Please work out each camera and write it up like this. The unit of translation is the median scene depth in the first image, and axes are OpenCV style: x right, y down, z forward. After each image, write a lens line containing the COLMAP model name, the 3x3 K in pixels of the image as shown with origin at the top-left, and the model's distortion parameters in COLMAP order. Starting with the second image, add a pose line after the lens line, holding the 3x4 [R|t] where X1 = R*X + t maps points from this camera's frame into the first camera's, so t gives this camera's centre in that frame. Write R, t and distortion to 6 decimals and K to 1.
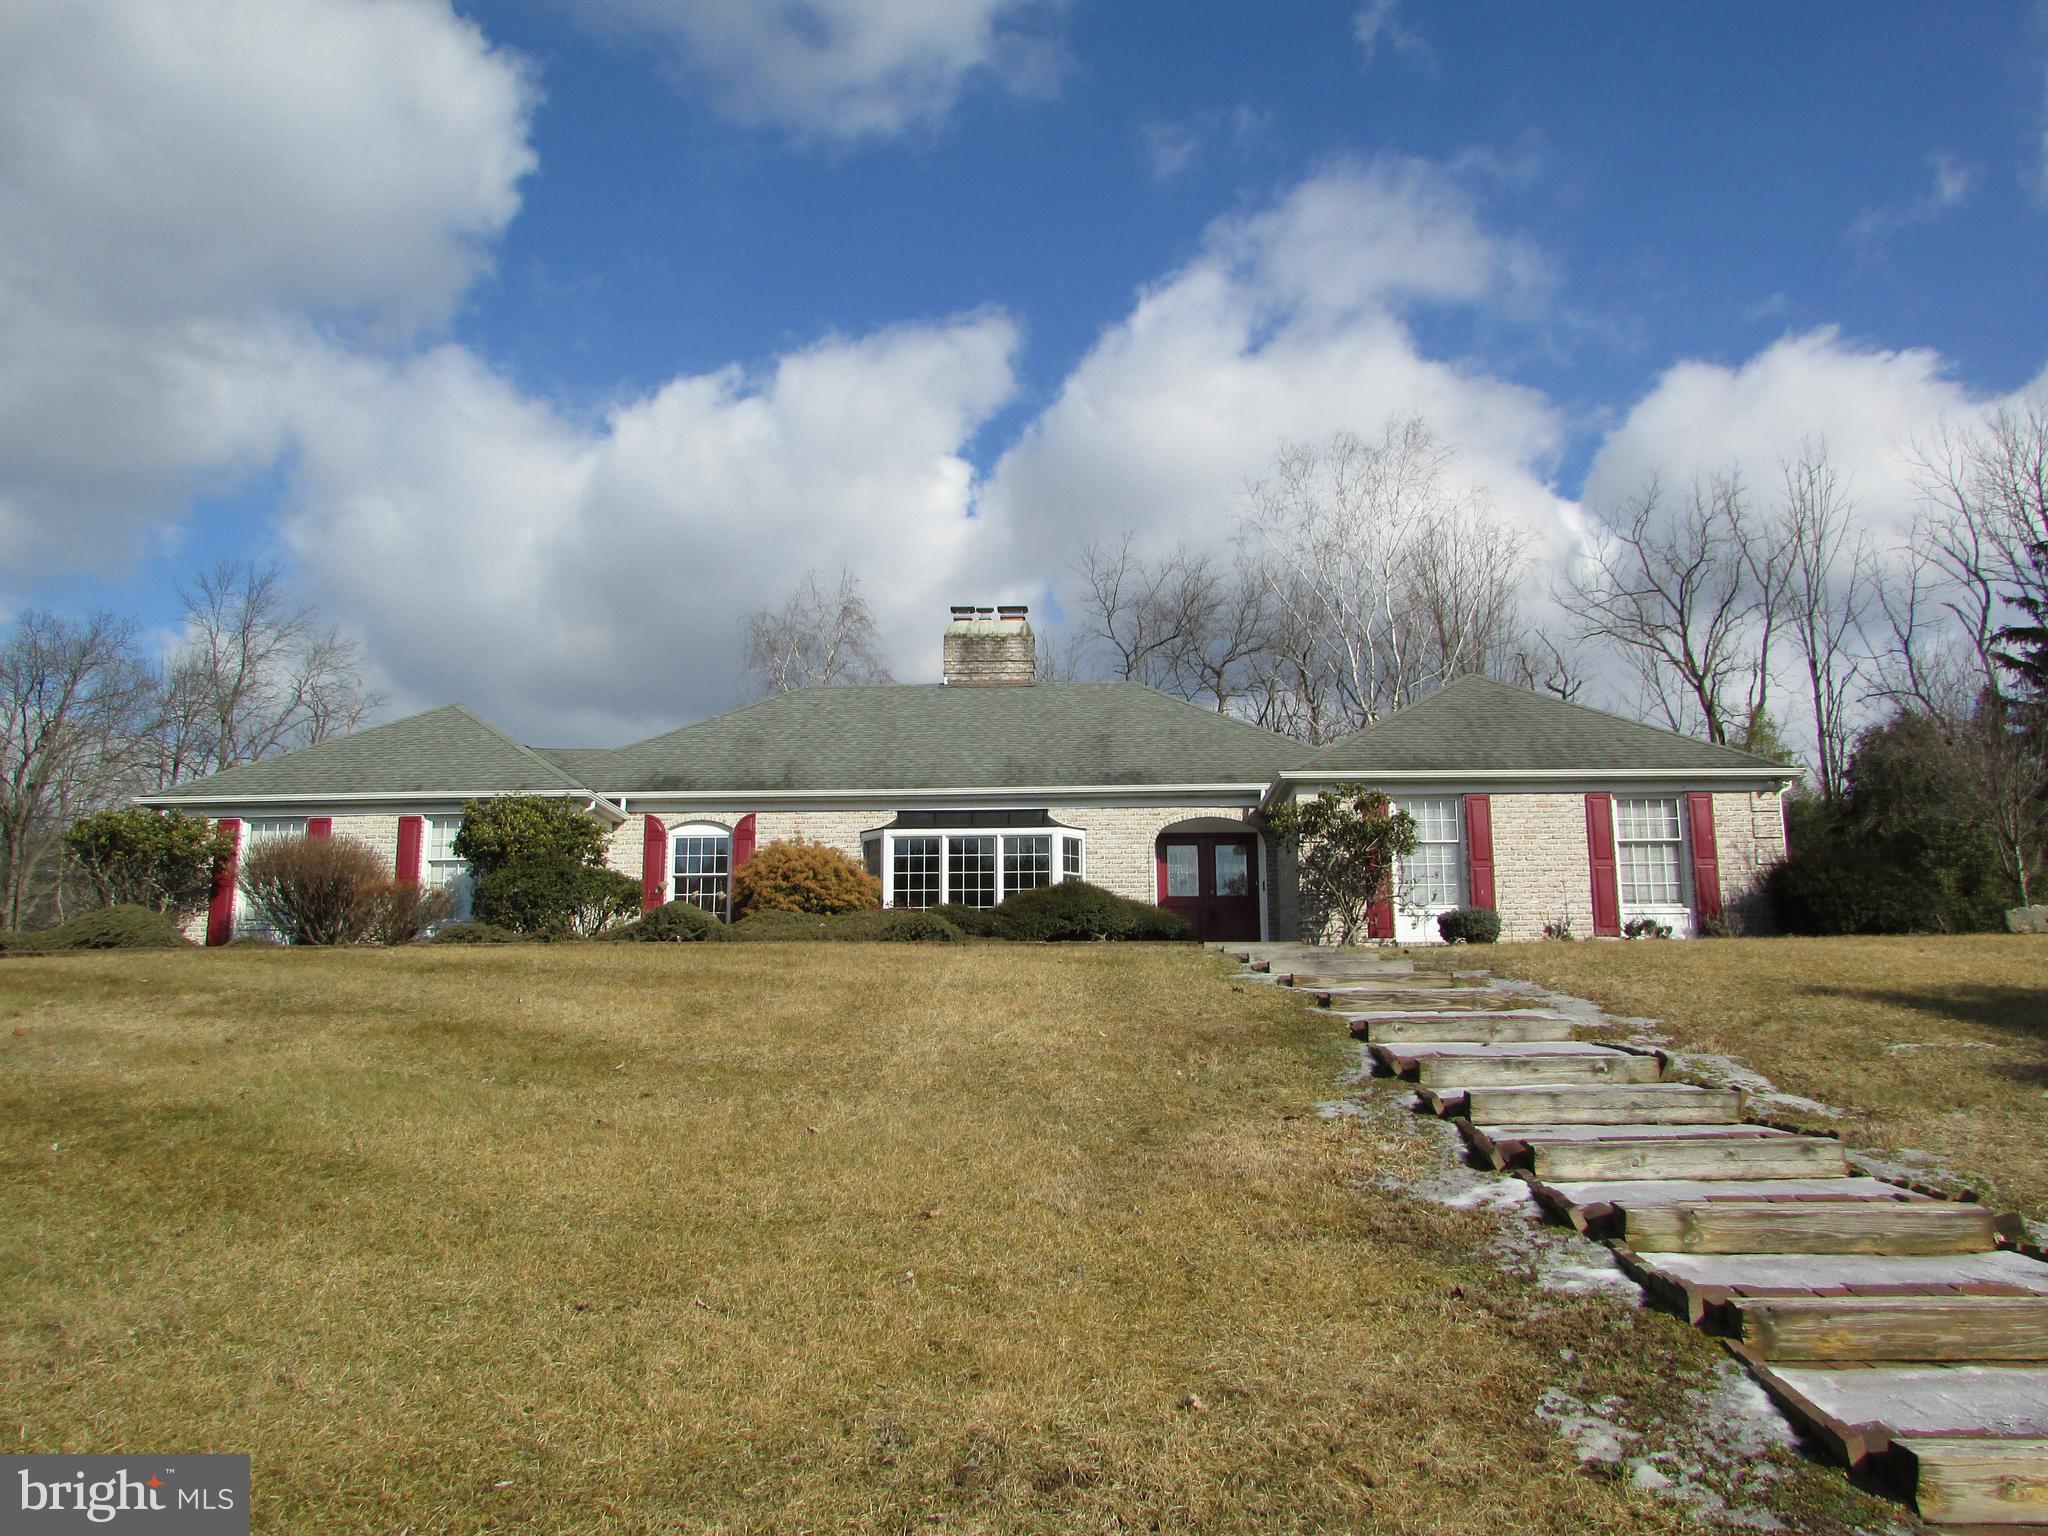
lens RADIAL K [[1643.4, 0, 1024.0], [0, 1643.4, 773.0], [0, 0, 1]] dist [-0.065838, -0.009101]
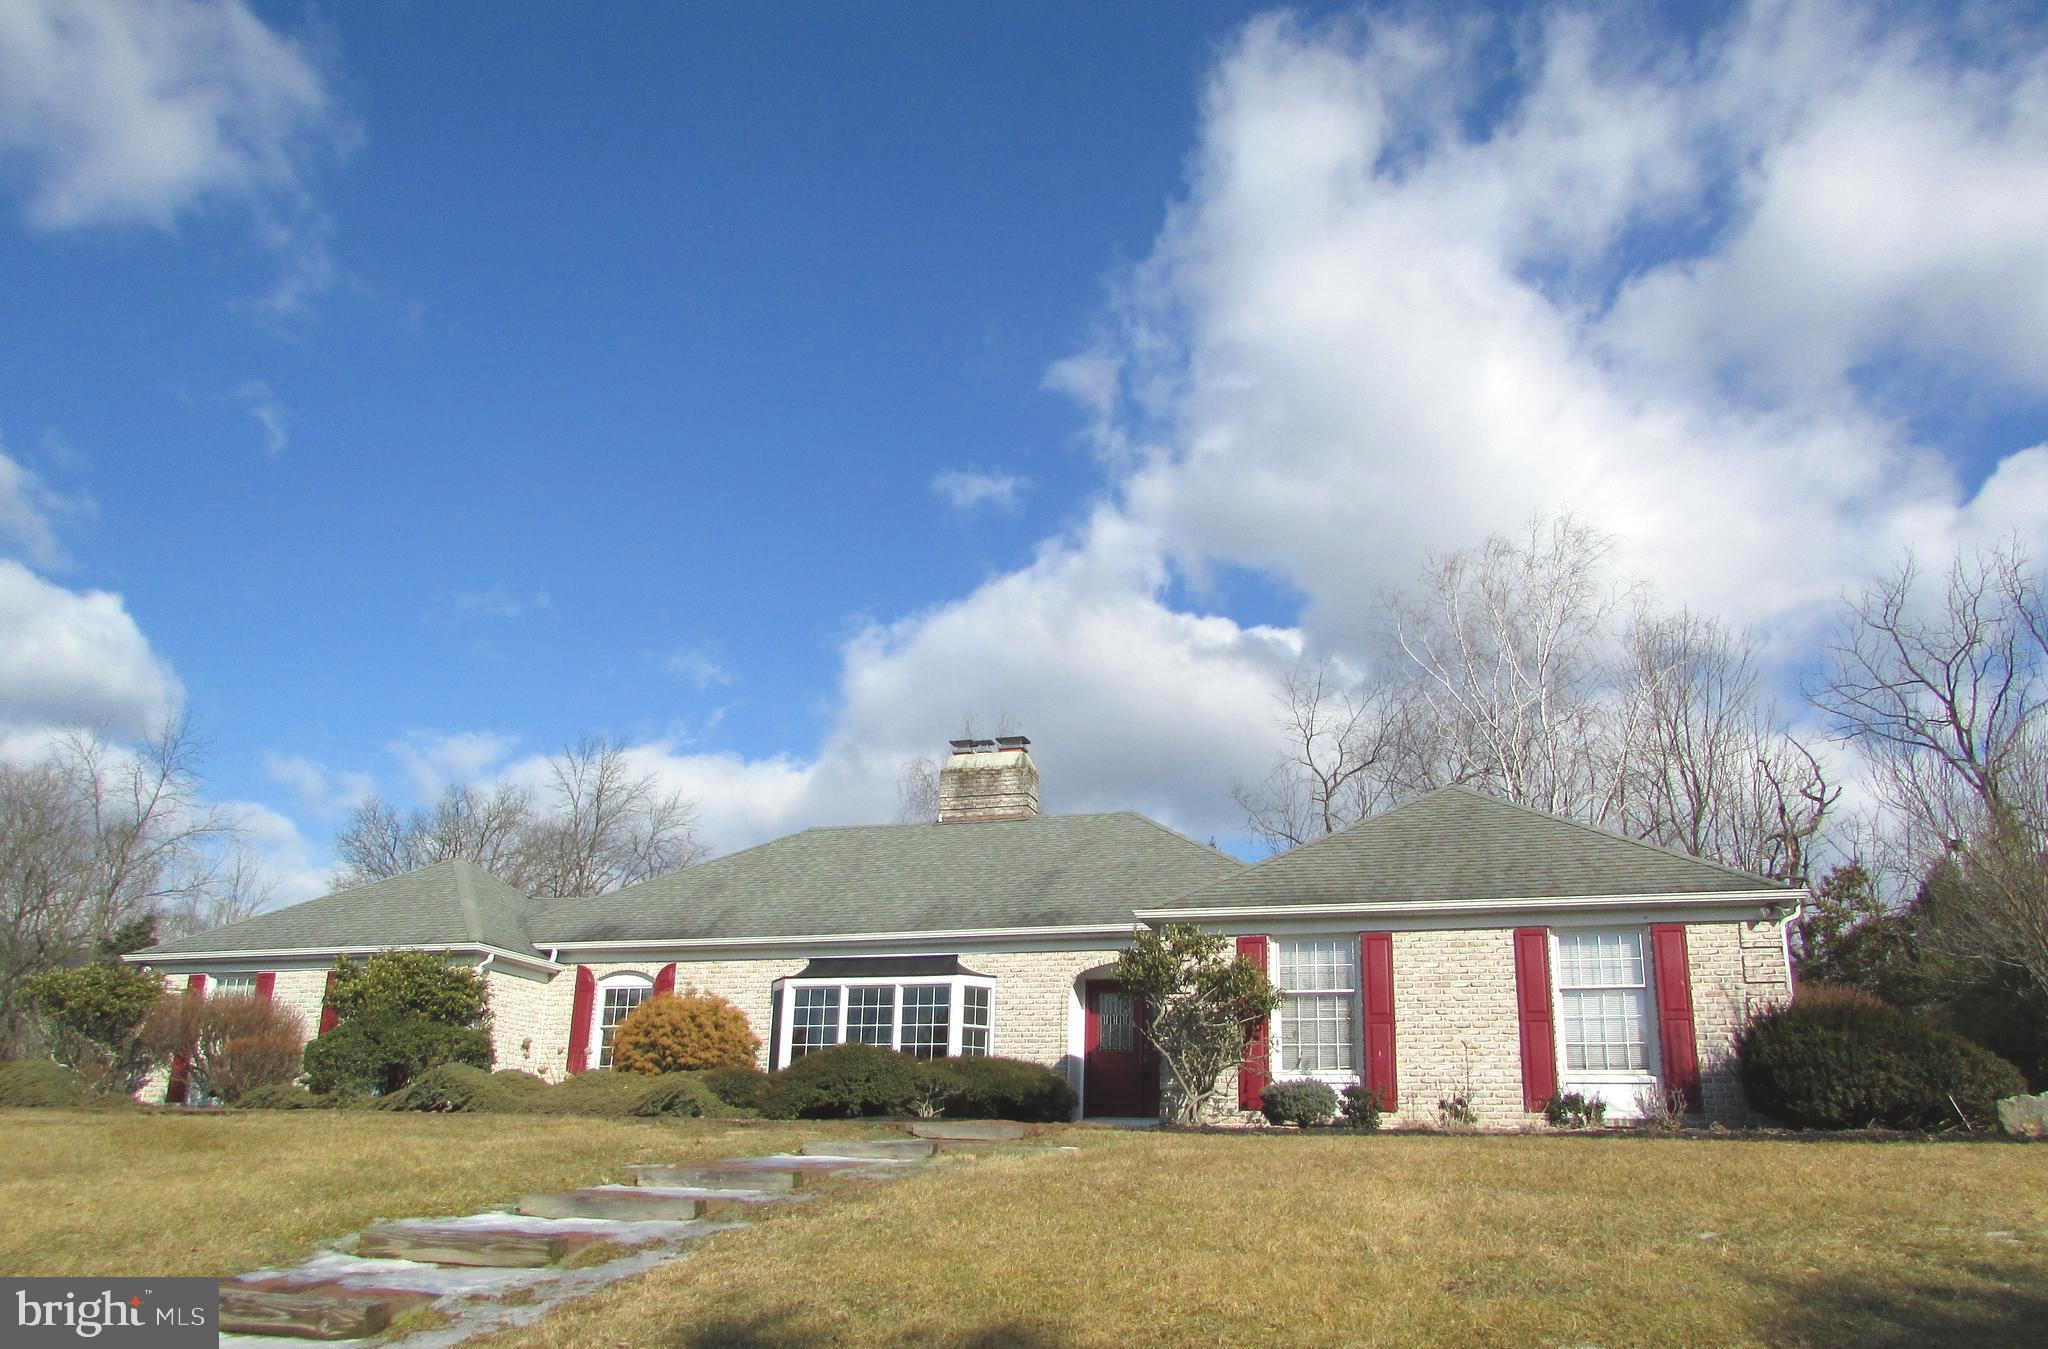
lens RADIAL K [[1488.0, 0, 1036.3], [0, 1488.0, 760.9], [0, 0, 1]] dist [-0.037053, 0.008332]
pose [[0.962985, -0.048959, -0.265072, 0.286485], [0.023787, 0.994965, -0.097354, -0.003832], [0.268504, 0.087445, 0.959301, 0.211737]]
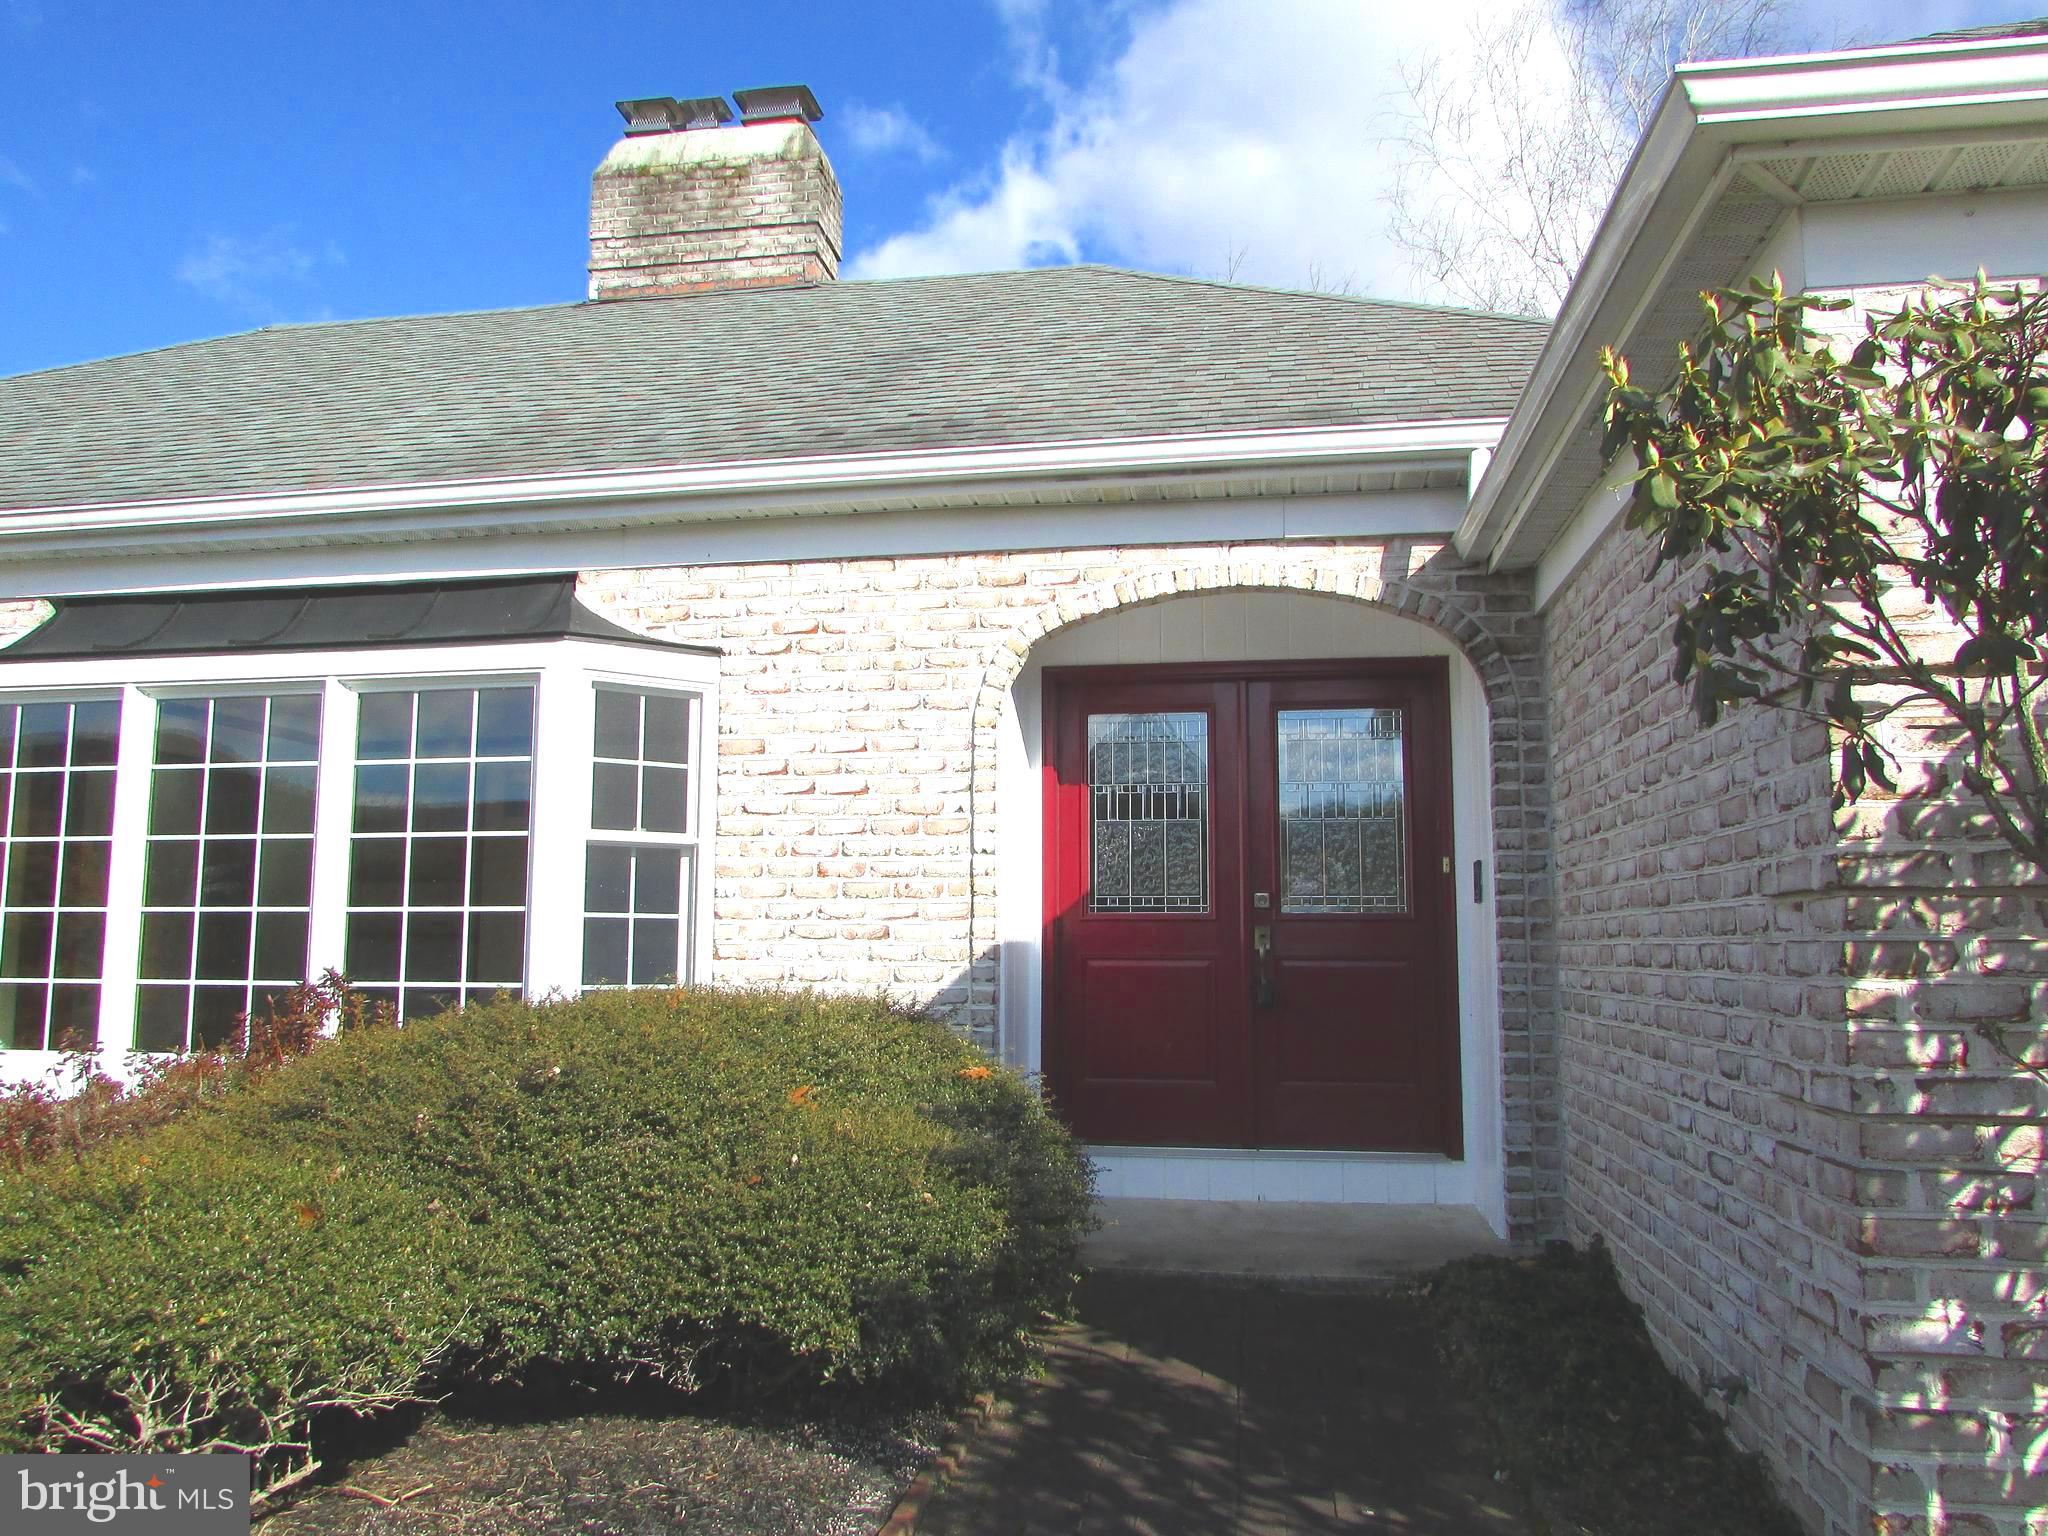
lens RADIAL K [[1466.2, 0, 1030.7], [0, 1466.2, 761.7], [0, 0, 1]] dist [-0.031589, 0.015884]
pose [[0.993126, -0.009677, -0.116646, 0.109448], [0.018239, 0.997197, 0.072565, 0.036248], [0.115617, -0.074194, 0.990519, 0.802661]]
